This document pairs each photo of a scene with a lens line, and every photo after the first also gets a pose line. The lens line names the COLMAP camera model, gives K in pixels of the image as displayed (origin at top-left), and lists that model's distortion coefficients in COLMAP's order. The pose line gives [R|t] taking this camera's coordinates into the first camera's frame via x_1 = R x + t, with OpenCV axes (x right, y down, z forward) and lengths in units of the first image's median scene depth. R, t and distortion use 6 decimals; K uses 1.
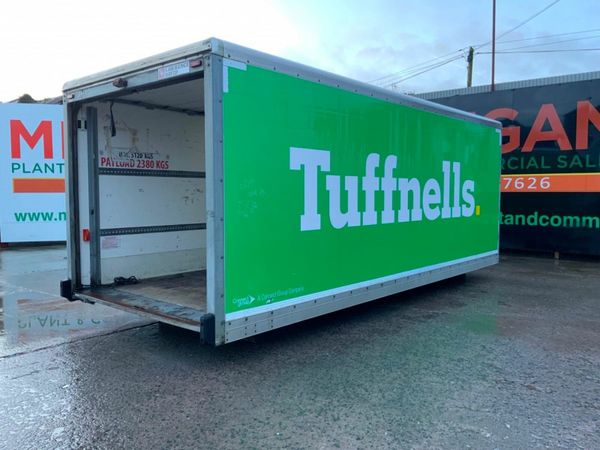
lens RADIAL K [[515.6, 0, 302.1], [0, 515.6, 225.5], [0, 0, 1]] dist [0.045931, -0.003684]
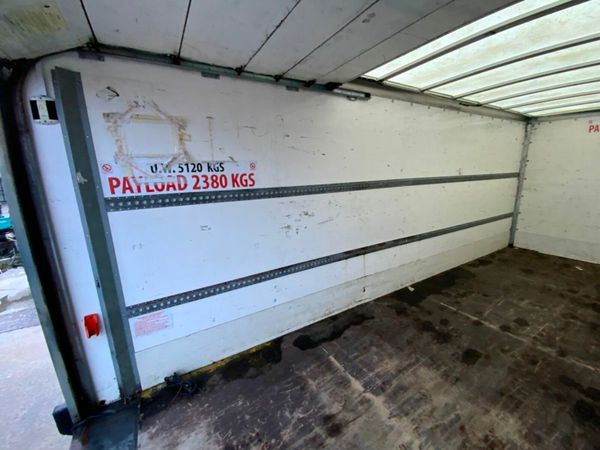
lens RADIAL K [[243.7, 0, 296.4], [0, 243.7, 224.3], [0, 0, 1]] dist [-0.007092, -0.006887]
pose [[0.948300, 0.034838, -0.315456, -0.103673], [0.011216, 0.989658, 0.143009, -0.090143], [0.317176, -0.139153, 0.938102, 0.635944]]
